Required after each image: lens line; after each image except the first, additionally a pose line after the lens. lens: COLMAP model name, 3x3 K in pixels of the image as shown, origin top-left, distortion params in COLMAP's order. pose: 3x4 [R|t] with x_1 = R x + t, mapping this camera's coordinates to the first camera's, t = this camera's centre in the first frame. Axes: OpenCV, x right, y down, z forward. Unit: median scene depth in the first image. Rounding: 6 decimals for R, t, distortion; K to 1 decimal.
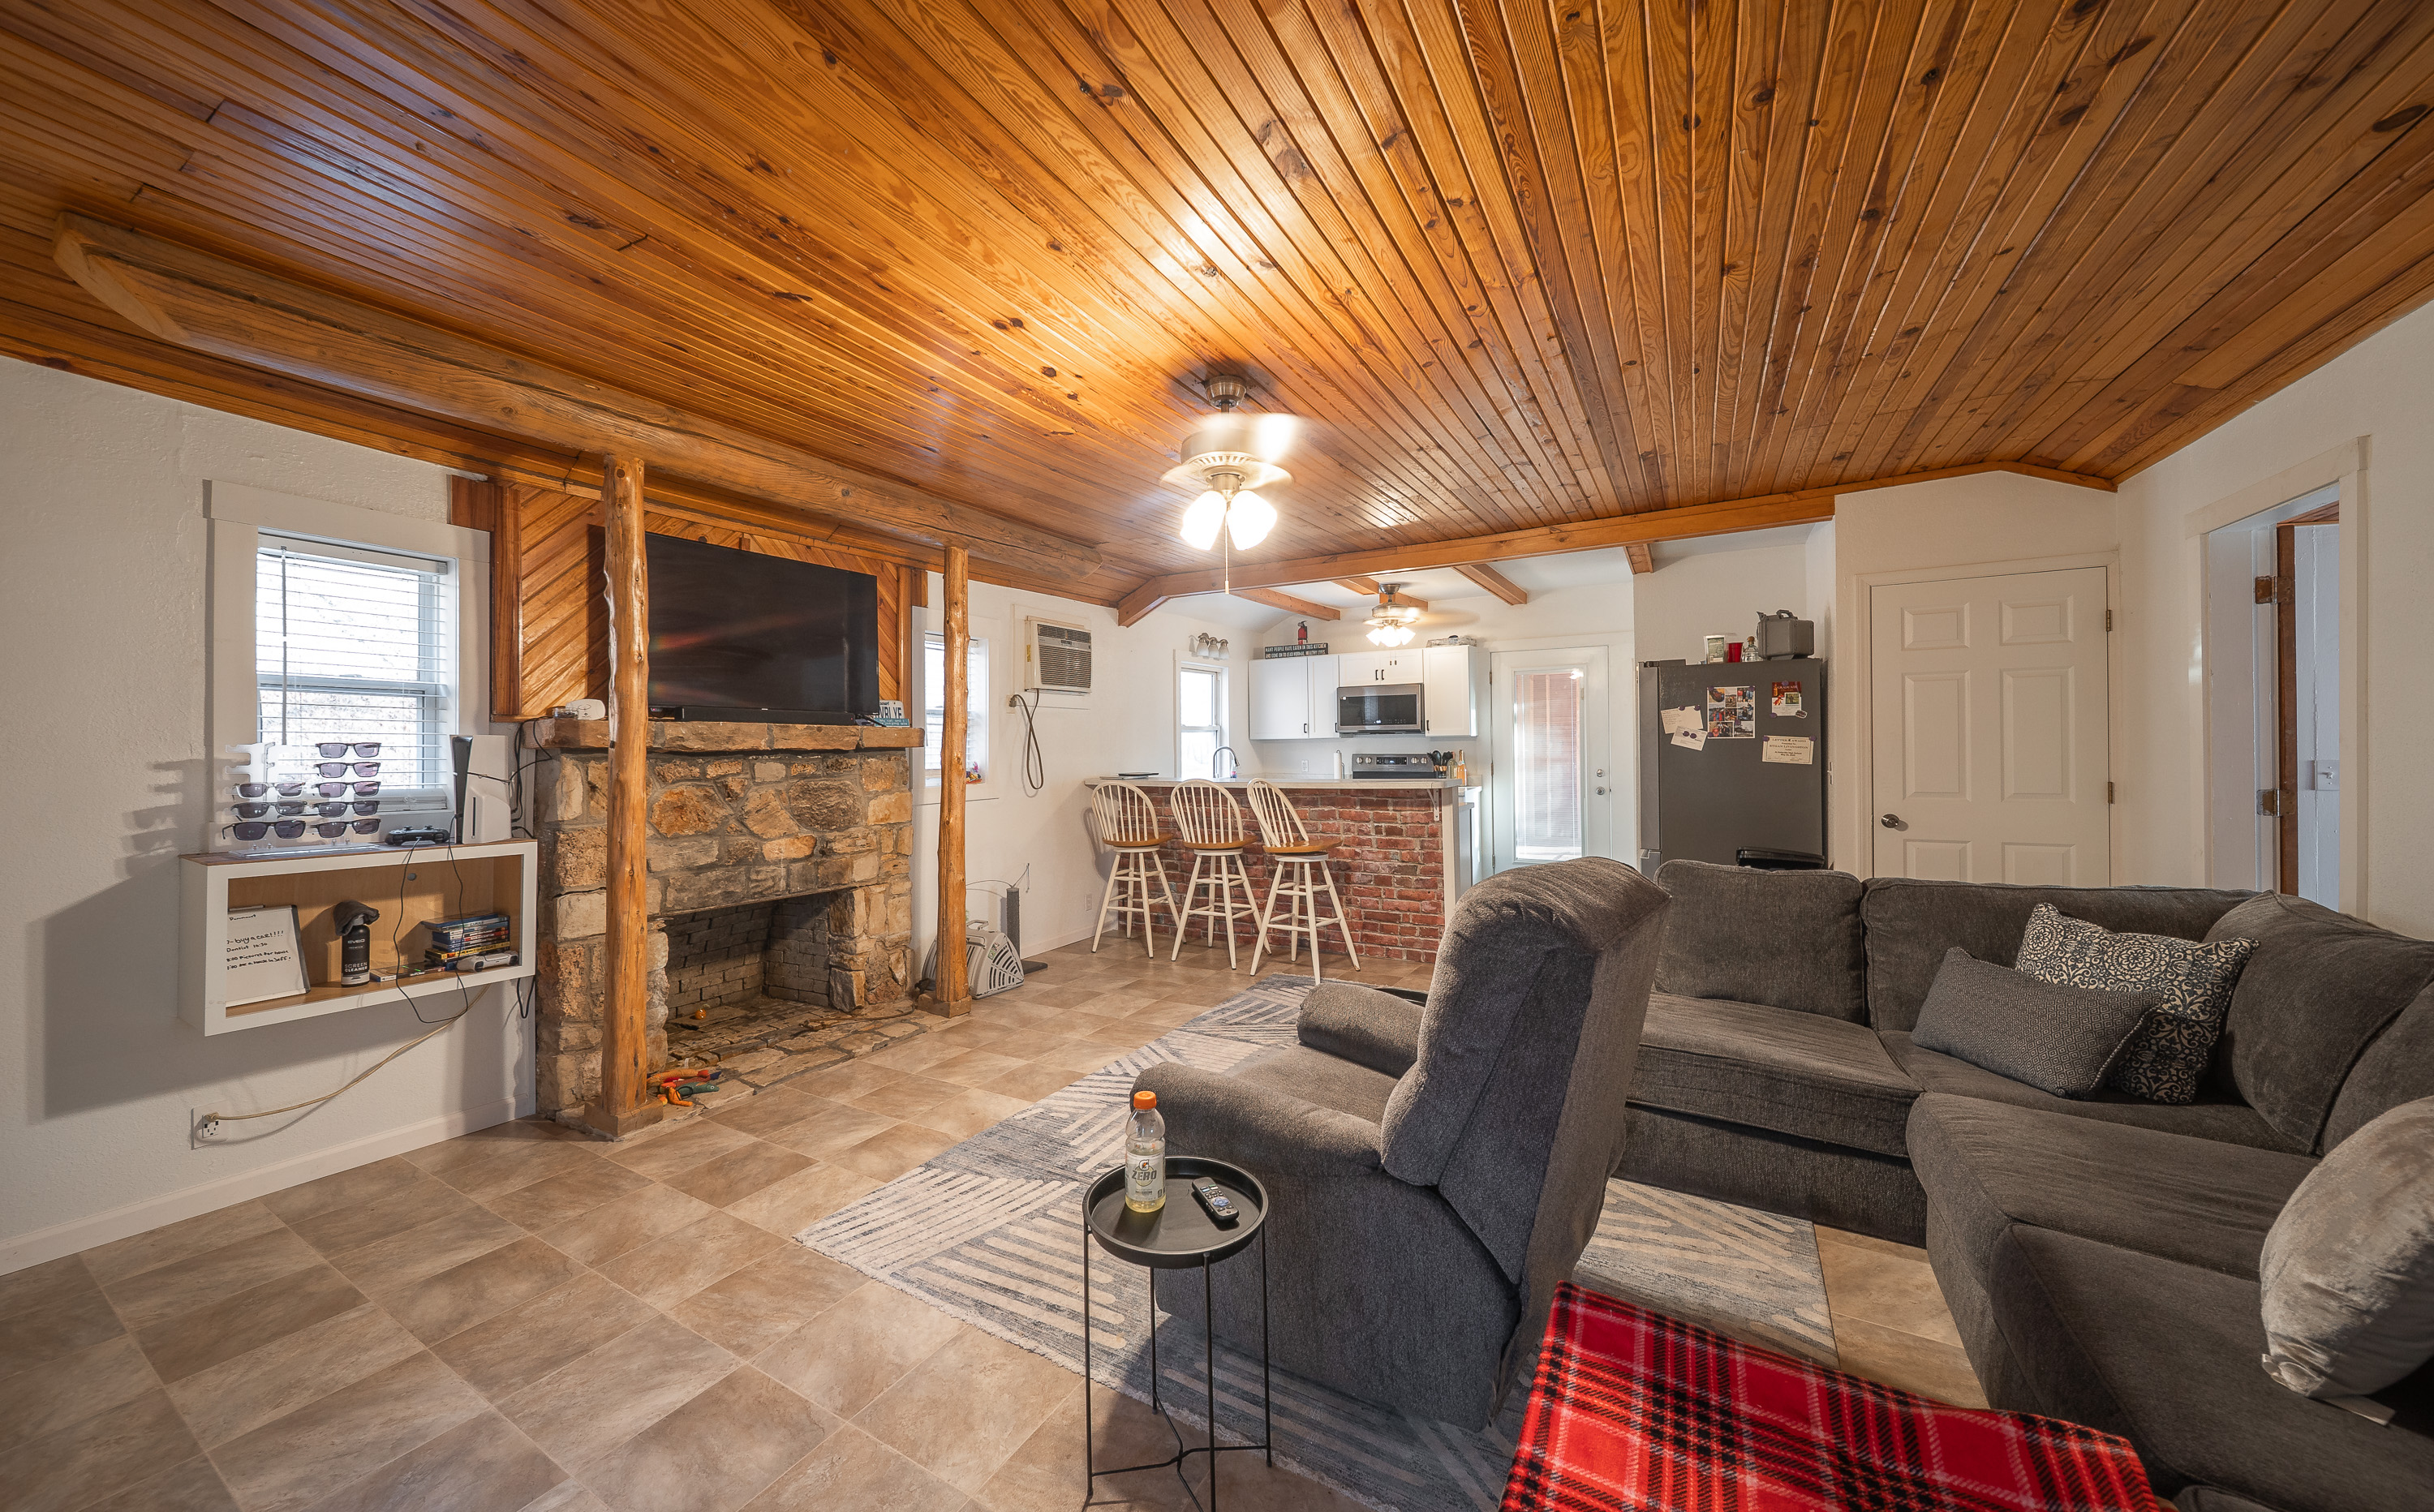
lens RADIAL K [[854.3, 0, 1188.4], [0, 854.3, 742.0], [0, 0, 1]] dist [-0.001243, -0.000691]
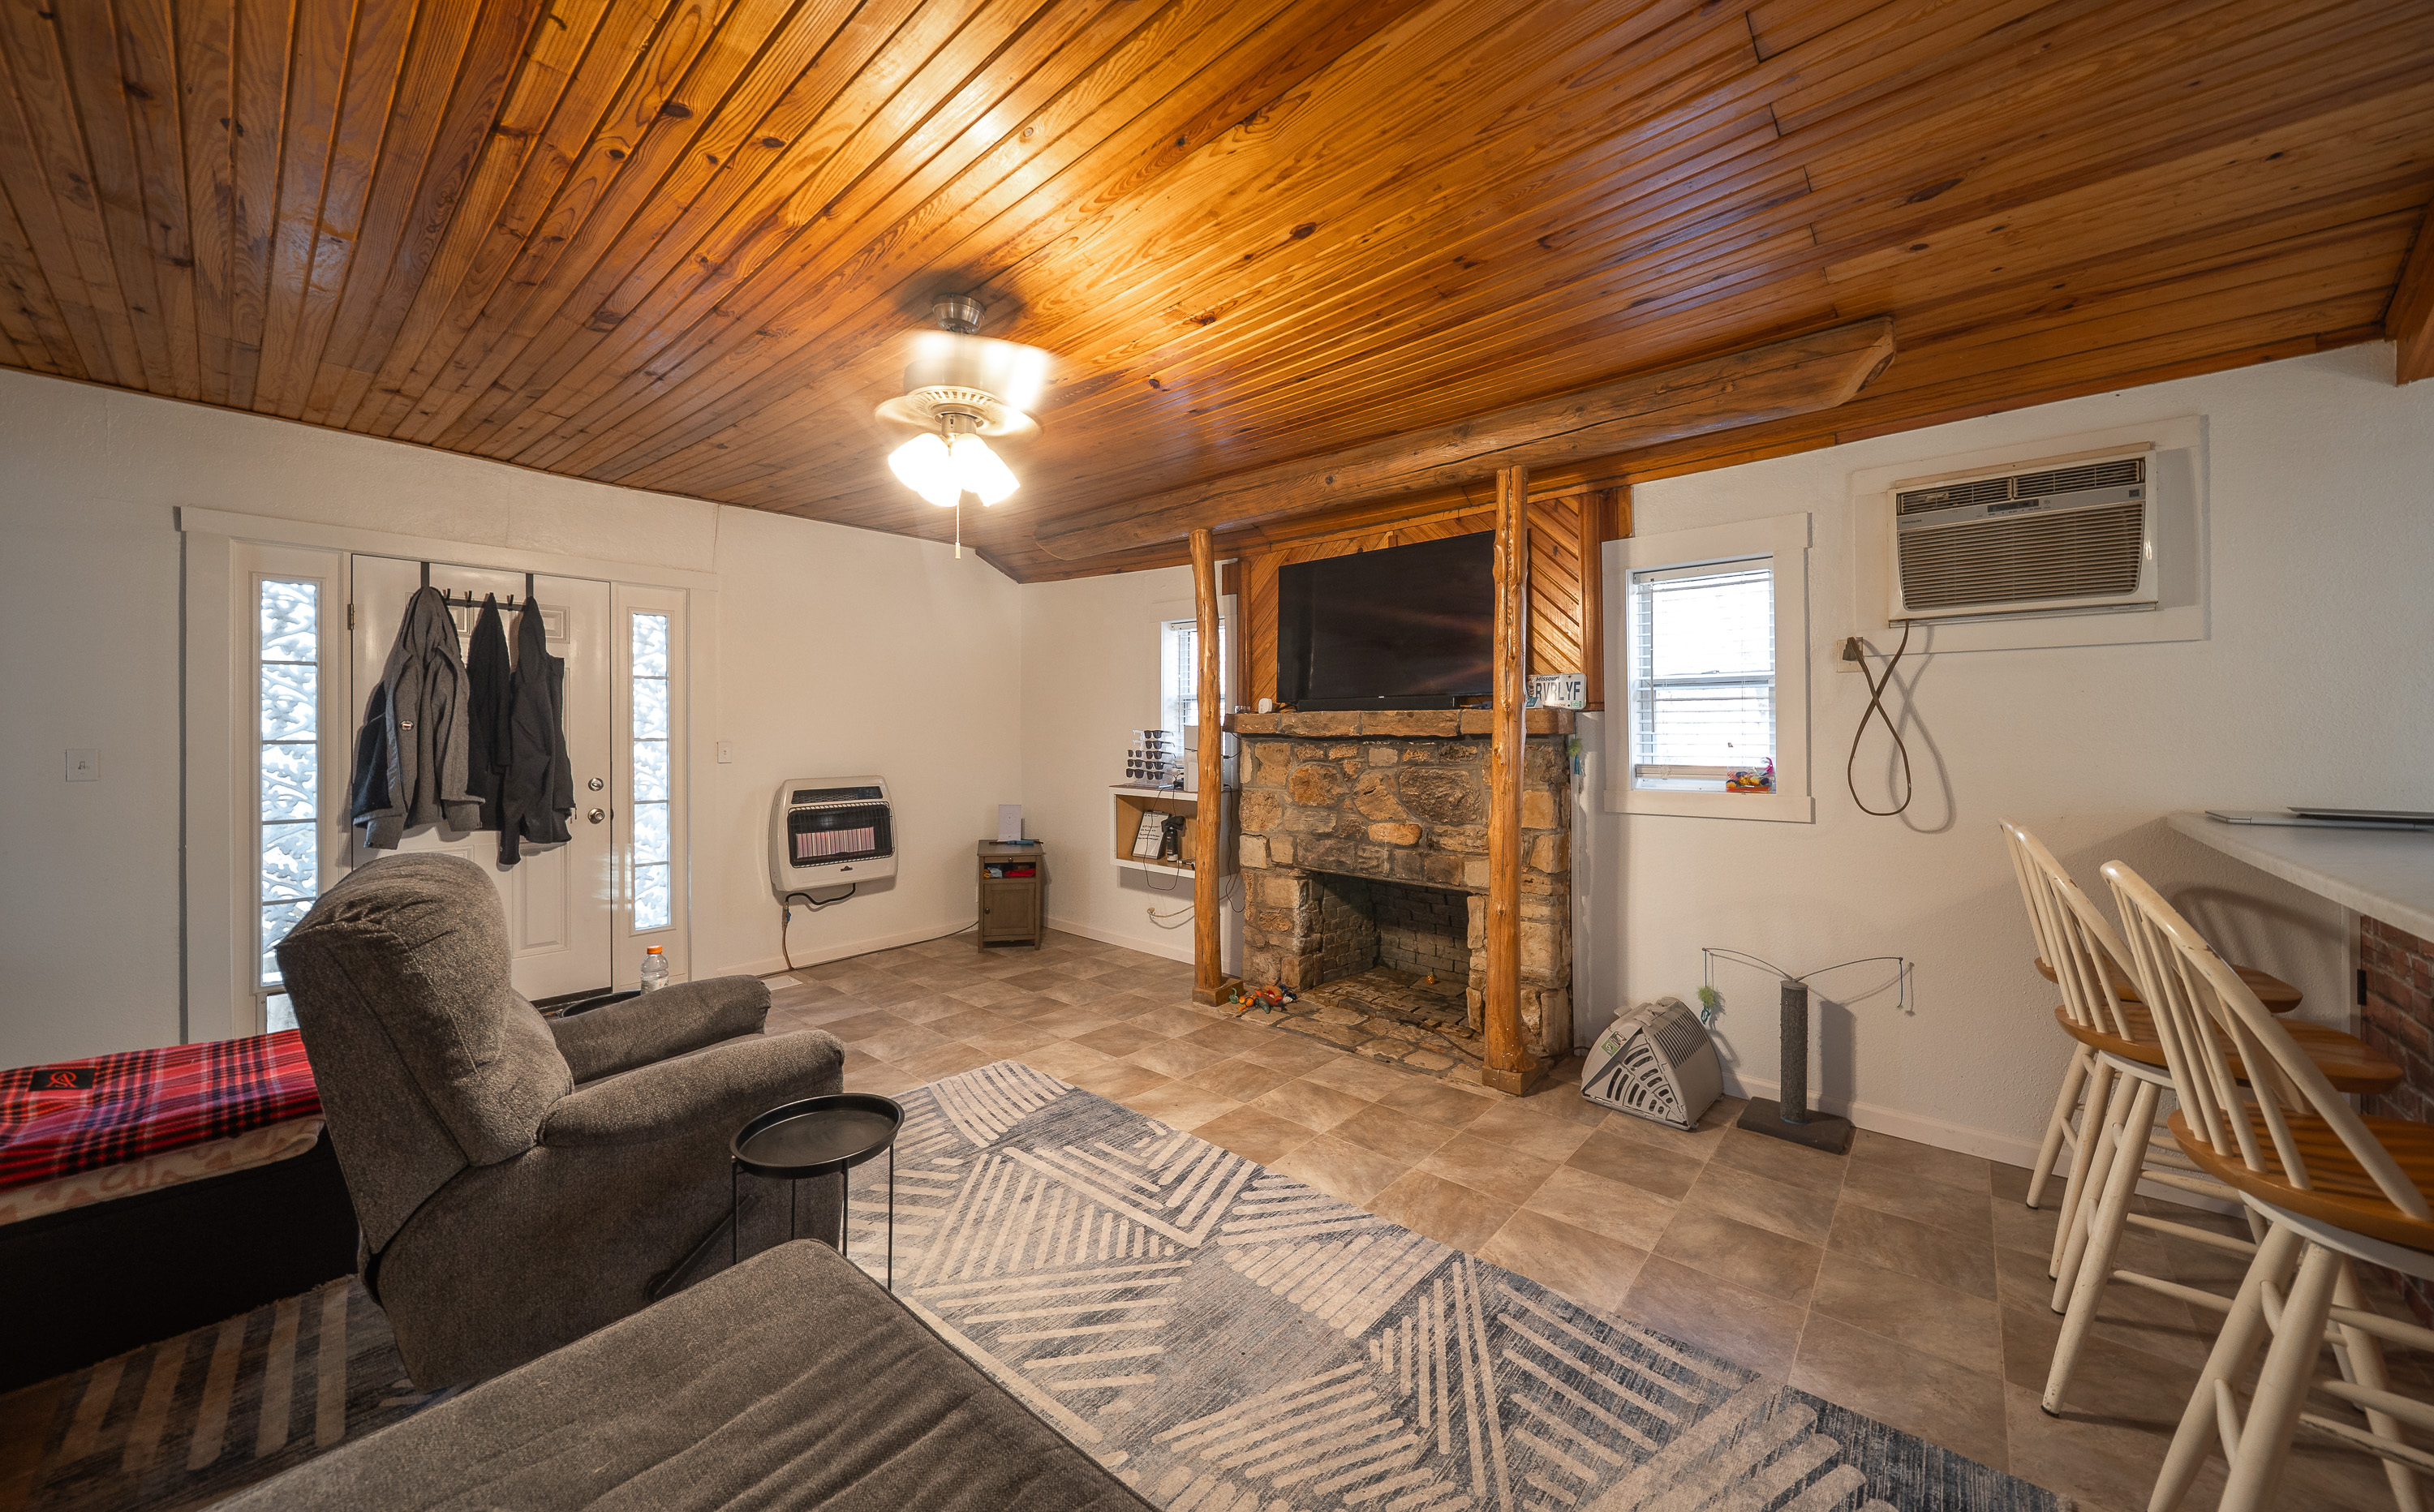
lens RADIAL K [[854.3, 0, 1193.9], [0, 854.3, 727.5], [0, 0, 1]] dist [-0.001243, -0.000691]
pose [[-0.188061, 0.002594, -0.982154, 0.530779], [0.009737, 0.999952, 0.000776, -0.003637], [0.982109, -0.009417, -0.188077, 0.894084]]
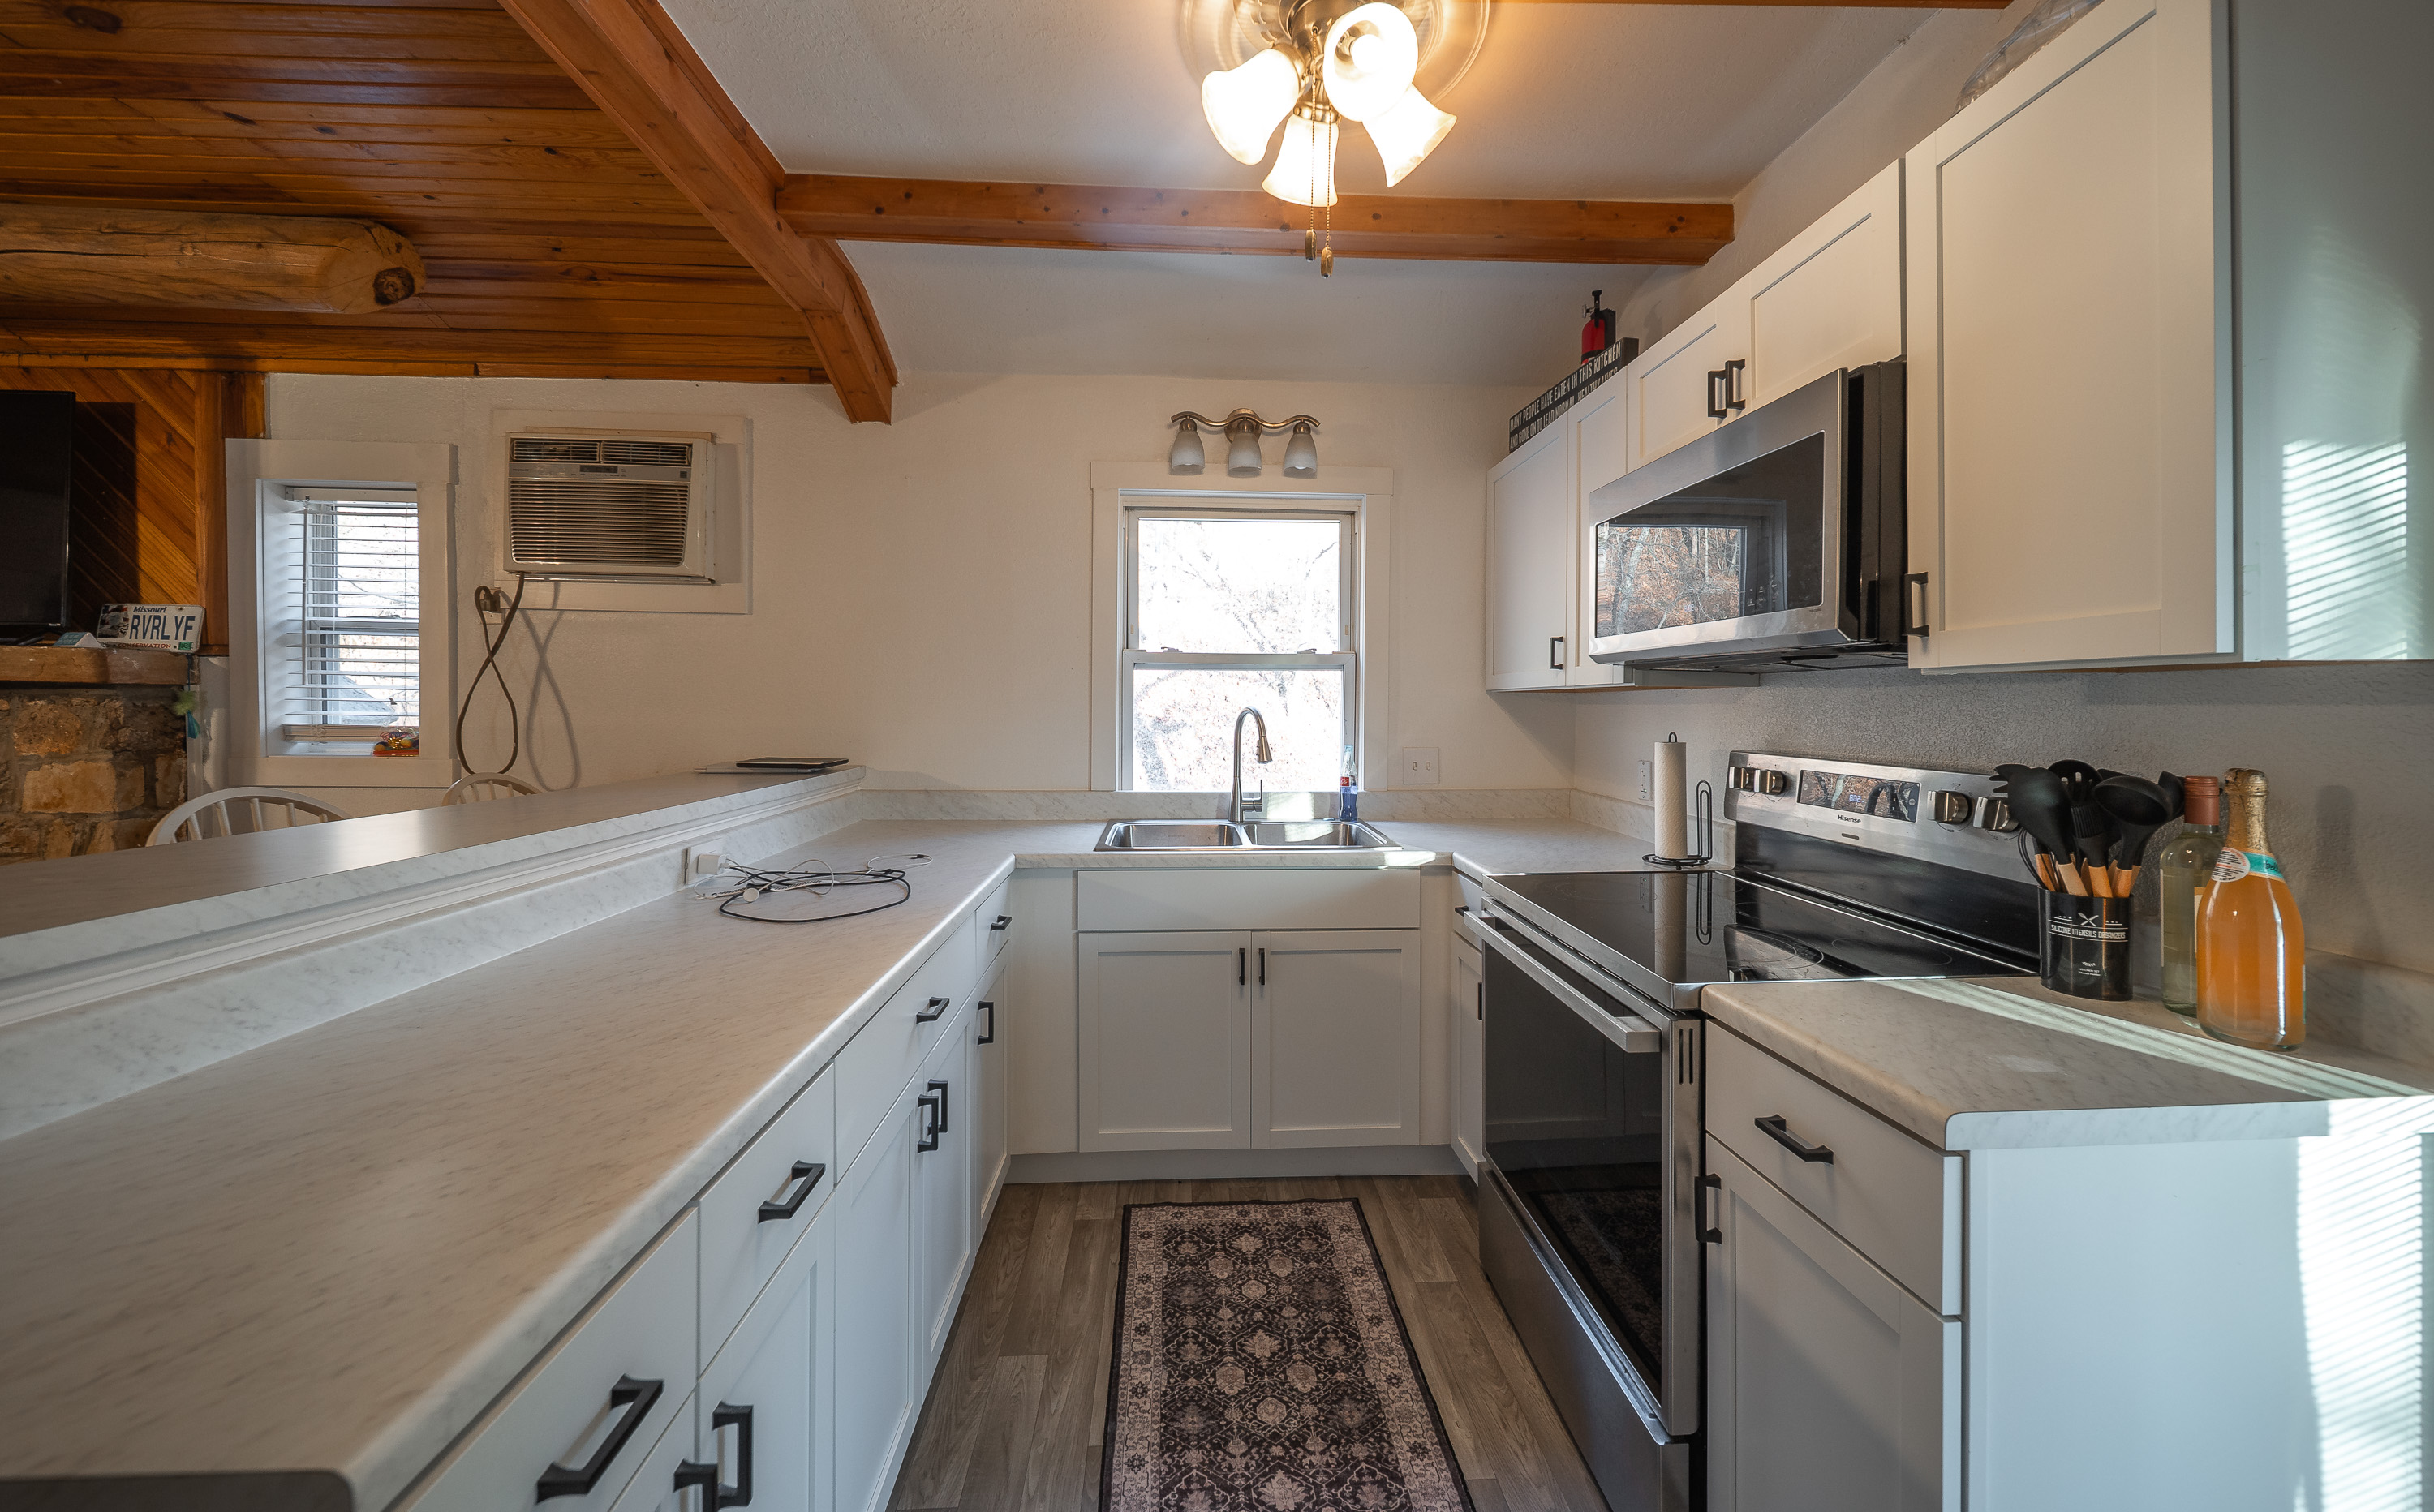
lens RADIAL K [[854.3, 0, 1226.0], [0, 854.3, 708.9], [0, 0, 1]] dist [-0.001243, -0.000691]
pose [[0.561337, 0.023346, -0.827258, 0.598748], [-0.017958, 0.999710, 0.016028, 0.000857], [0.827392, 0.005859, 0.561594, 1.395829]]
